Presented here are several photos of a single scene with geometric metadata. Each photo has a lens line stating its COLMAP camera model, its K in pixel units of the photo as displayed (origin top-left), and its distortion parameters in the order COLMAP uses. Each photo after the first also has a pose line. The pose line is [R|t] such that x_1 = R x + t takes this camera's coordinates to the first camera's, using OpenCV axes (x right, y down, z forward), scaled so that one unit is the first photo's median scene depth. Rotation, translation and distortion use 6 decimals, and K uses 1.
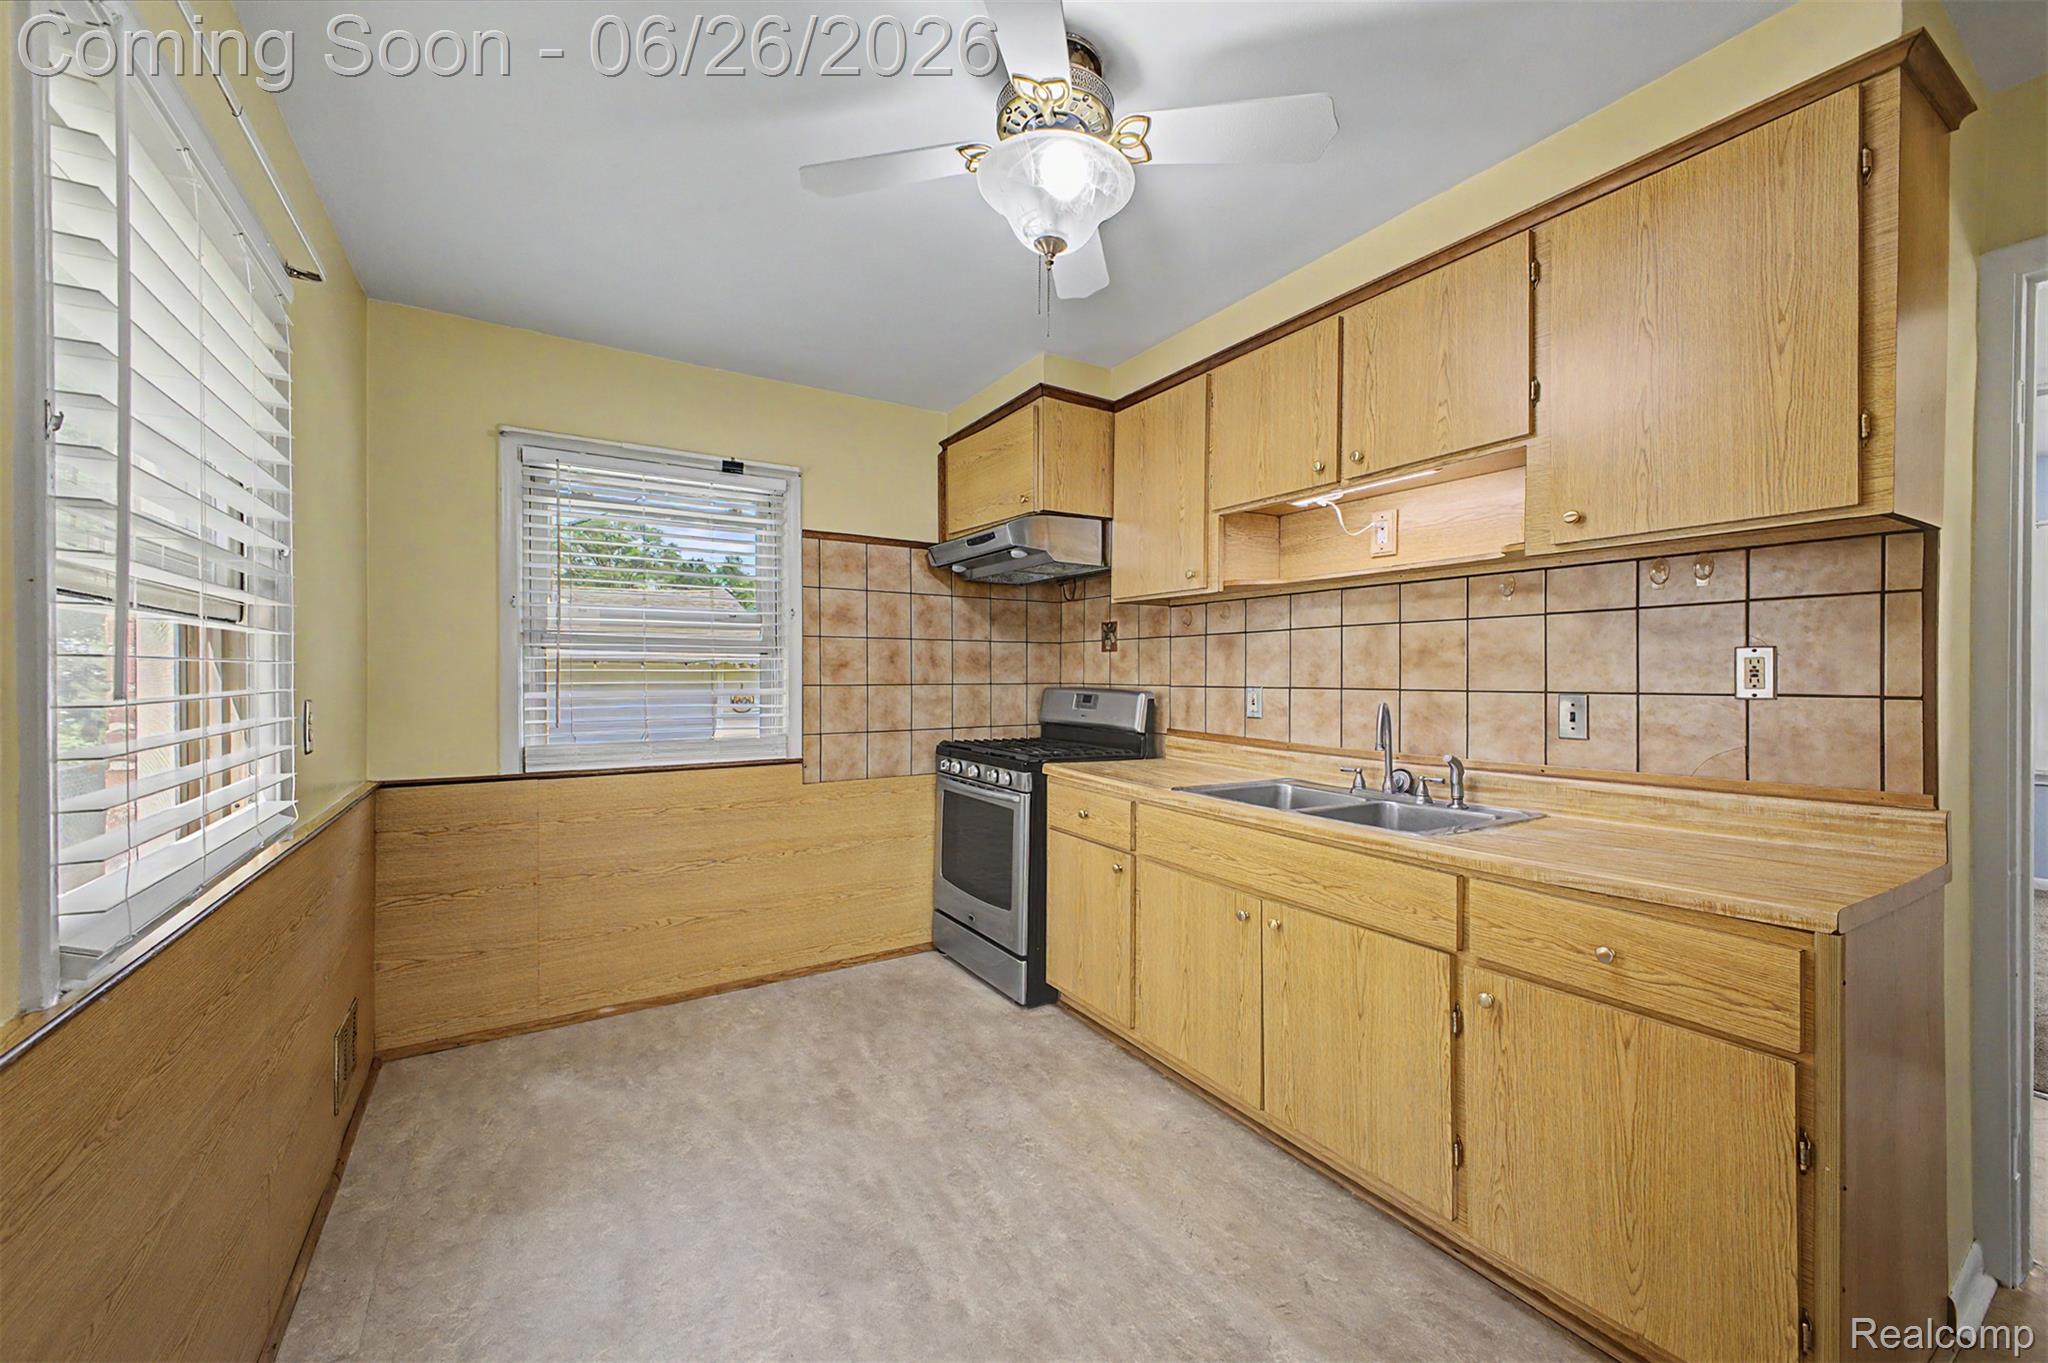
lens RADIAL K [[824.6, 0, 1028.3], [0, 824.6, 678.3], [0, 0, 1]] dist [0.019629, -0.000229]
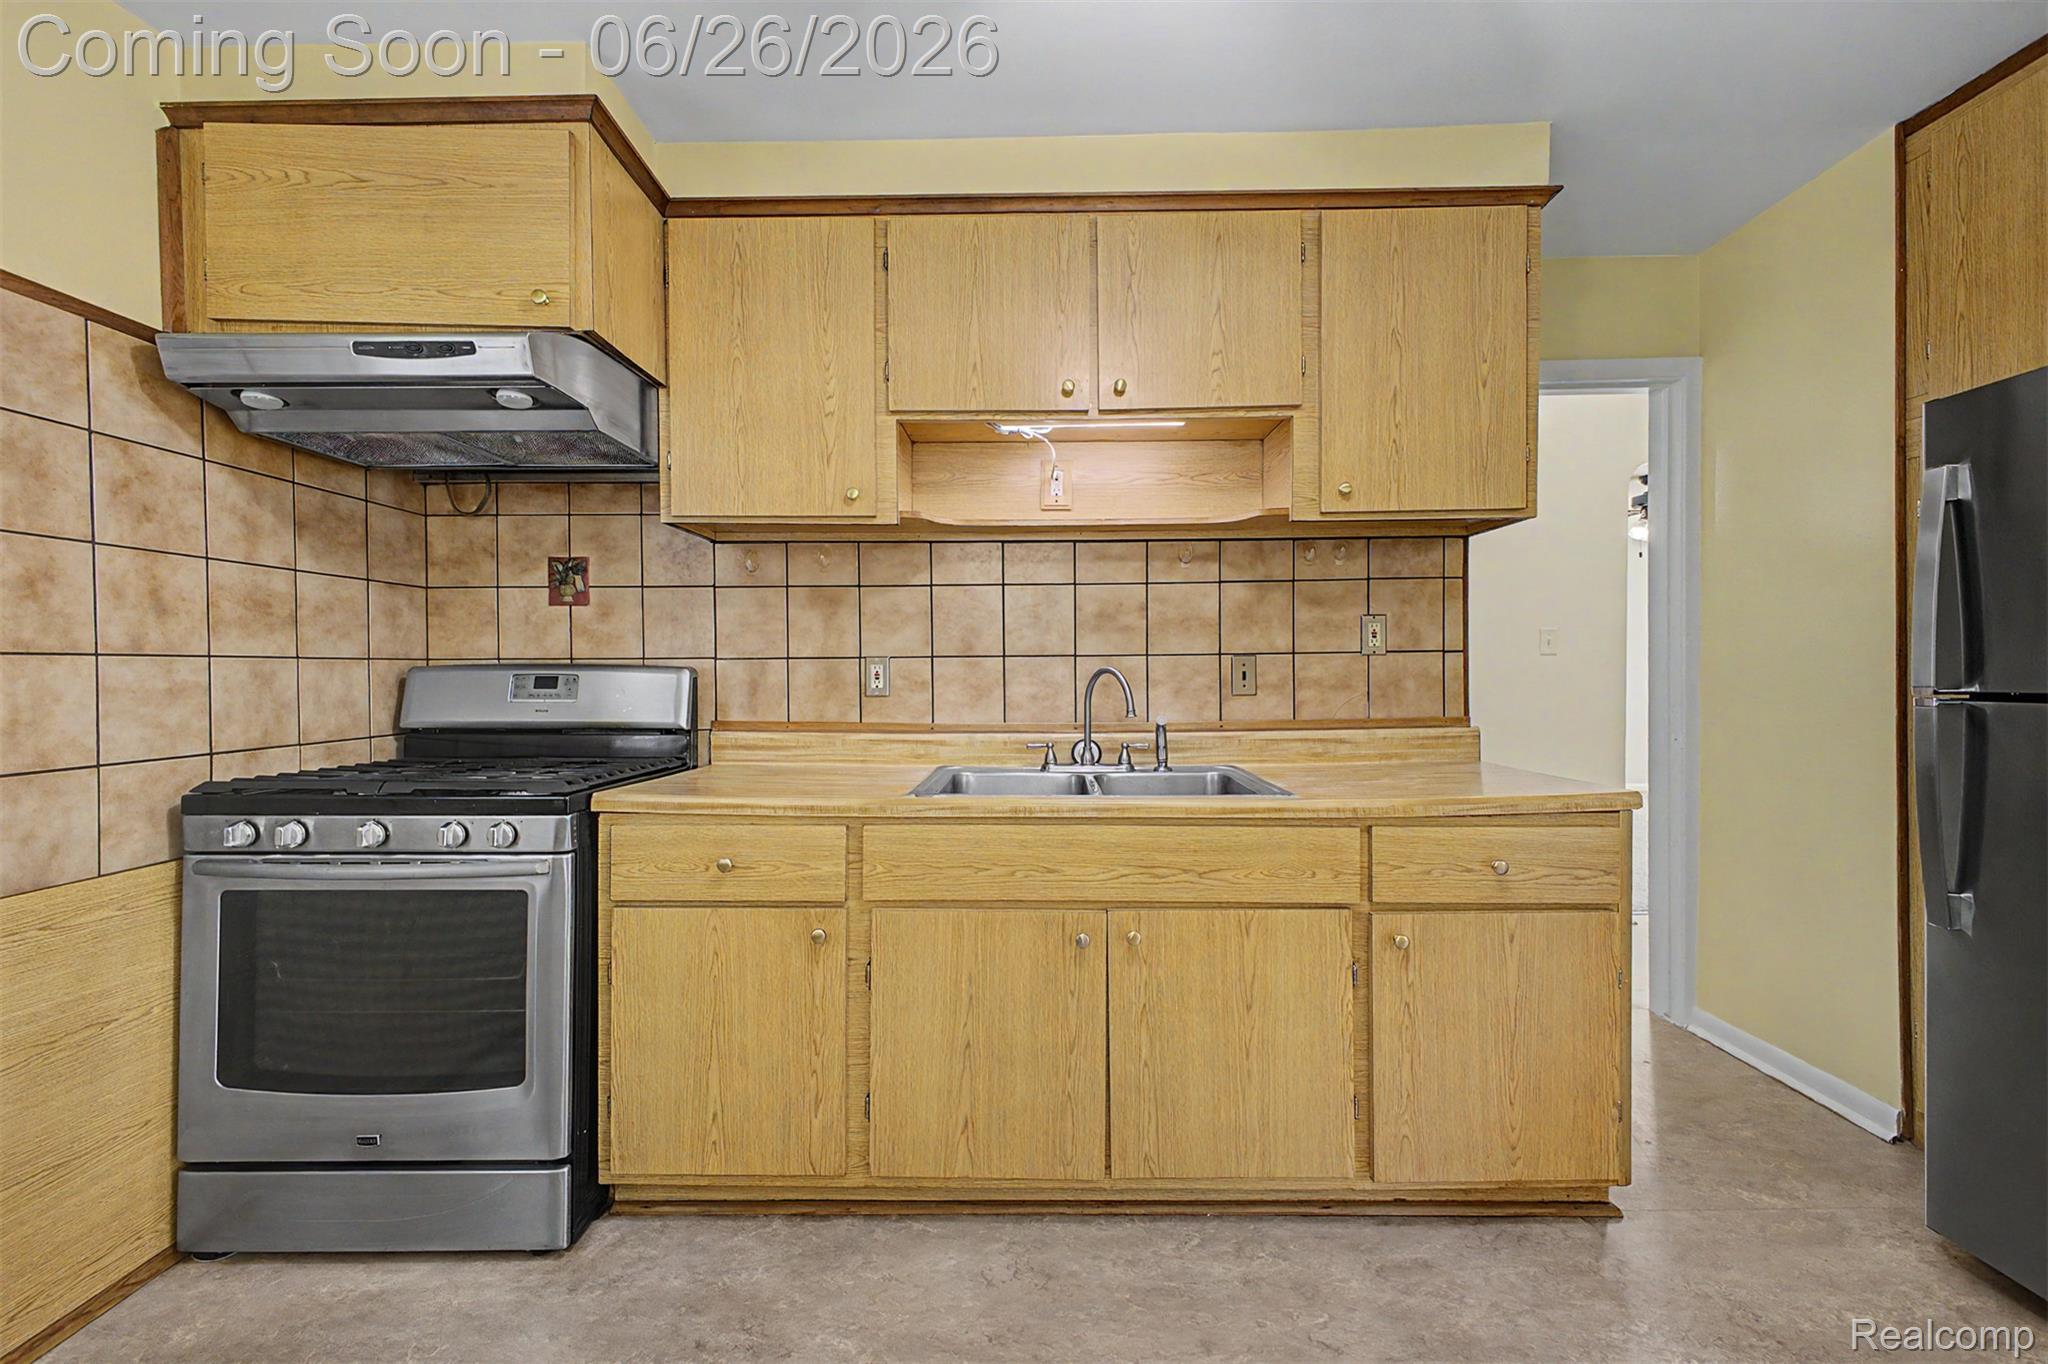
lens RADIAL K [[821.4, 0, 1024.0], [0, 821.4, 682.0], [0, 0, 1]] dist [0.042442, -0.016064]
pose [[0.529179, -0.016348, 0.848353, -0.414108], [0.012778, 0.999855, 0.011297, 0.036505], [-0.848414, 0.004863, 0.529311, 0.629502]]
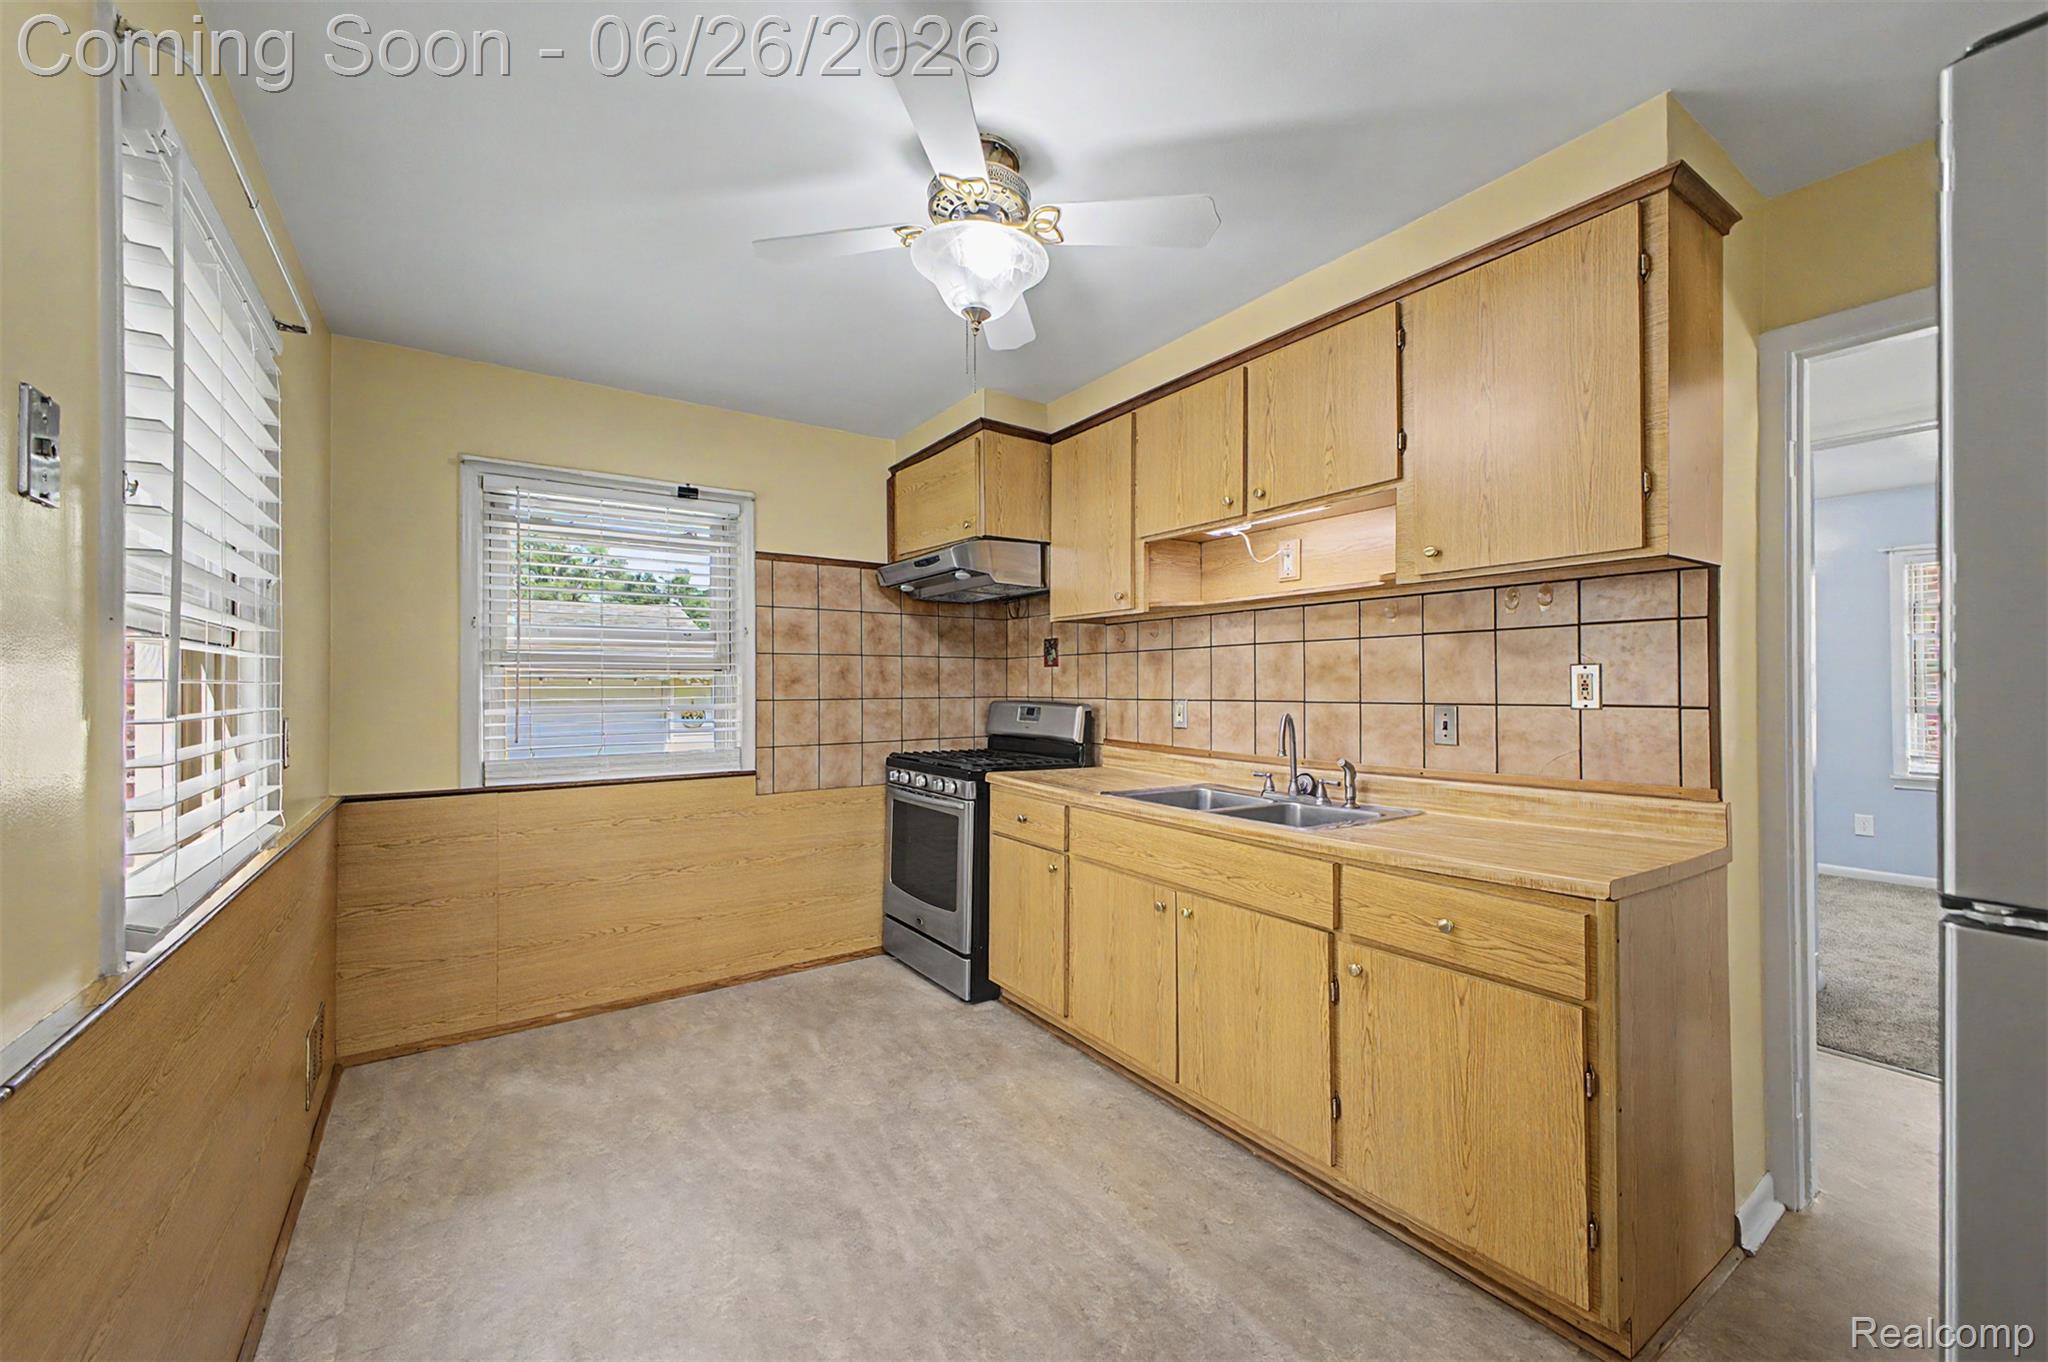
lens RADIAL K [[844.7, 0, 1024.0], [0, 844.7, 681.0], [0, 0, 1]] dist [0.038426, -0.000254]
pose [[0.999178, -0.004736, 0.040248, 0.033294], [0.005175, 0.999928, -0.010807, -0.004268], [-0.040194, 0.011006, 0.999131, -0.129536]]
